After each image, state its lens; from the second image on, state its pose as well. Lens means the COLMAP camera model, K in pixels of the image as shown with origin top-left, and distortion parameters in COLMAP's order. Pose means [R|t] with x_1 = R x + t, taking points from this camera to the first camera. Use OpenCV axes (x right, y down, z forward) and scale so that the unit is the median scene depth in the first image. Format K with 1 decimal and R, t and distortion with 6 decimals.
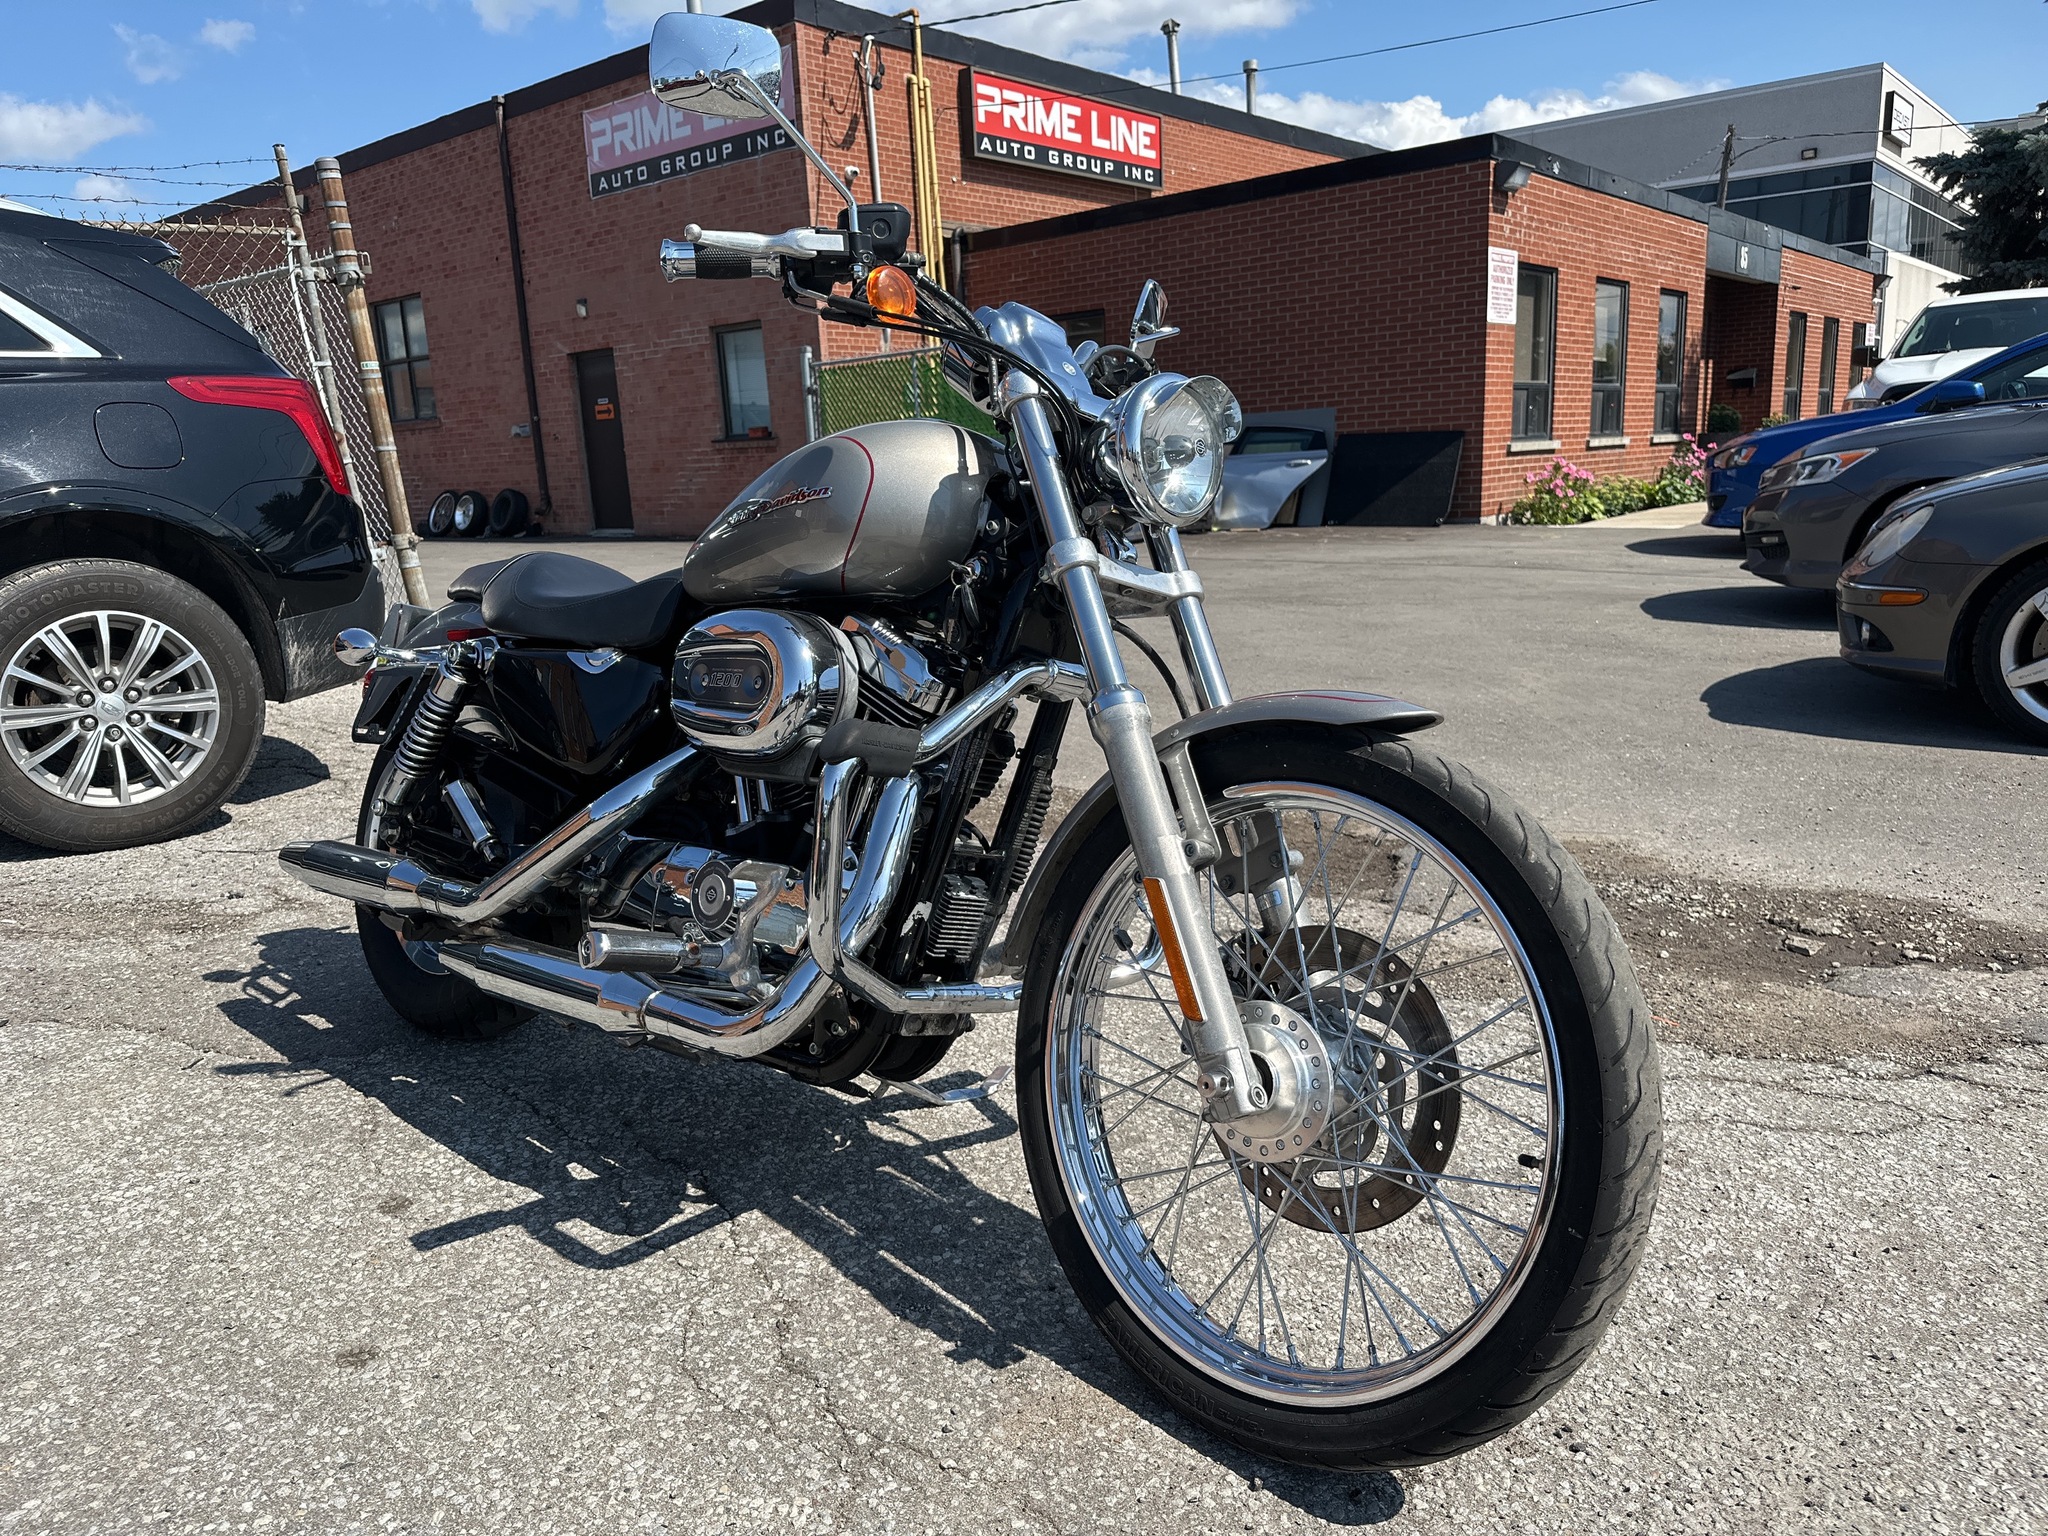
lens RADIAL K [[1438.3, 0, 1023.9], [0, 1438.3, 807.5], [0, 0, 1]] dist [-0.008365, -0.005534]
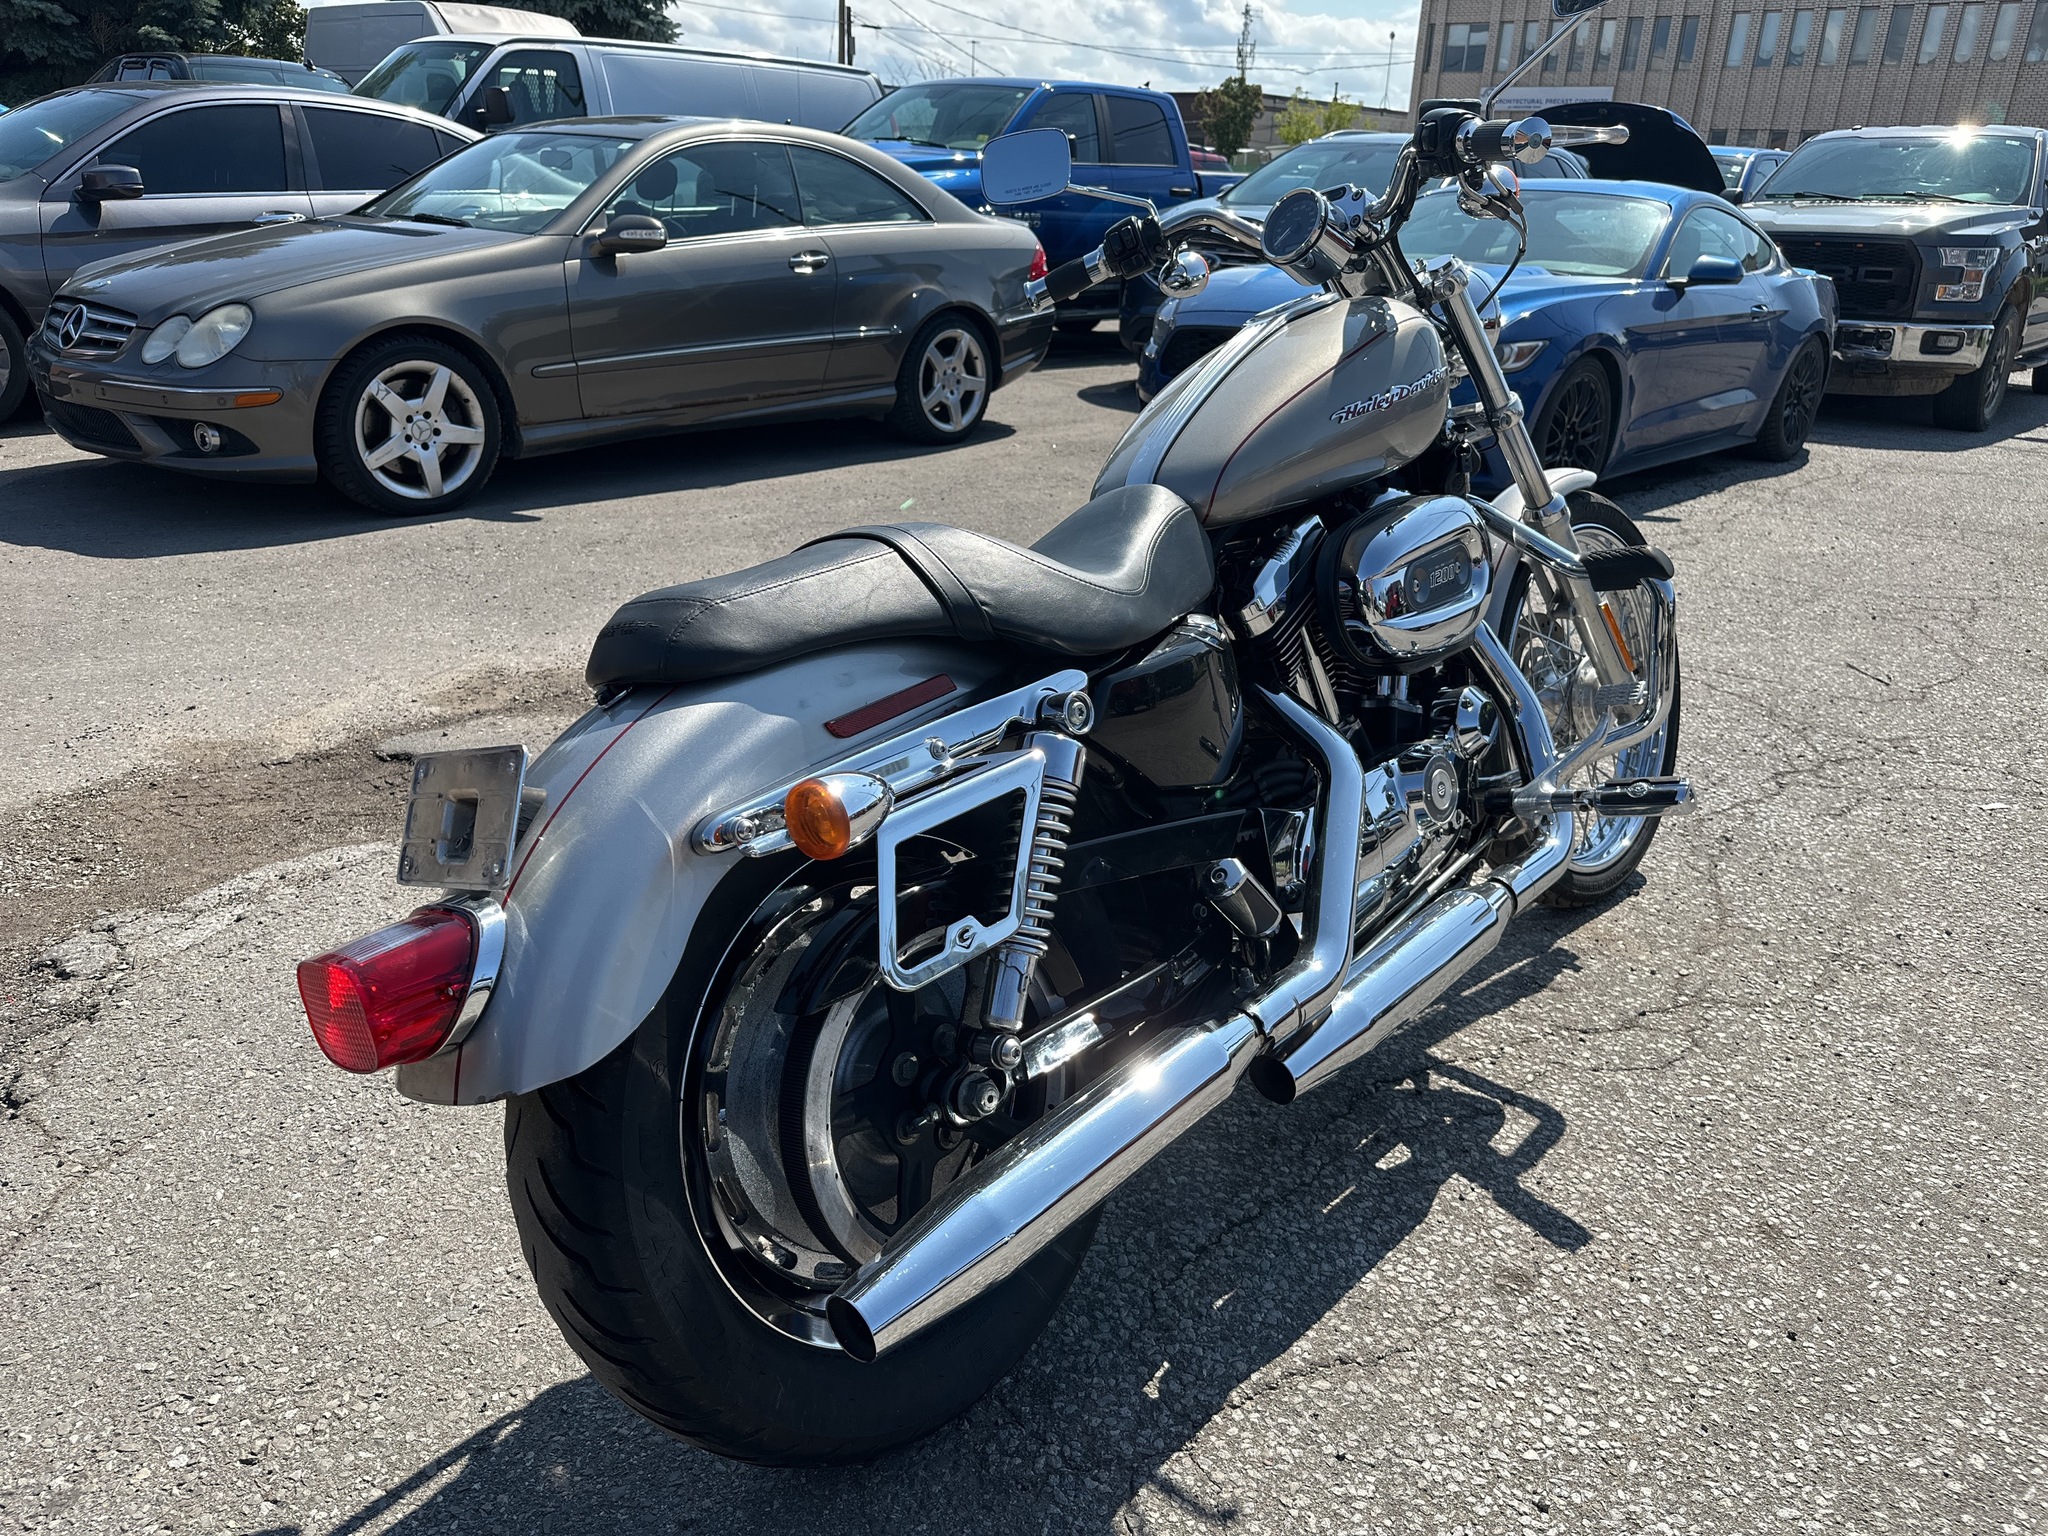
lens RADIAL K [[1433.7, 0, 1037.4], [0, 1433.7, 792.5], [0, 0, 1]] dist [0.007287, -0.016977]
pose [[0.003823, -0.351890, 0.936034, -0.126565], [0.207299, 0.915986, 0.343506, -0.037229], [-0.978270, 0.192726, 0.076448, 0.129910]]
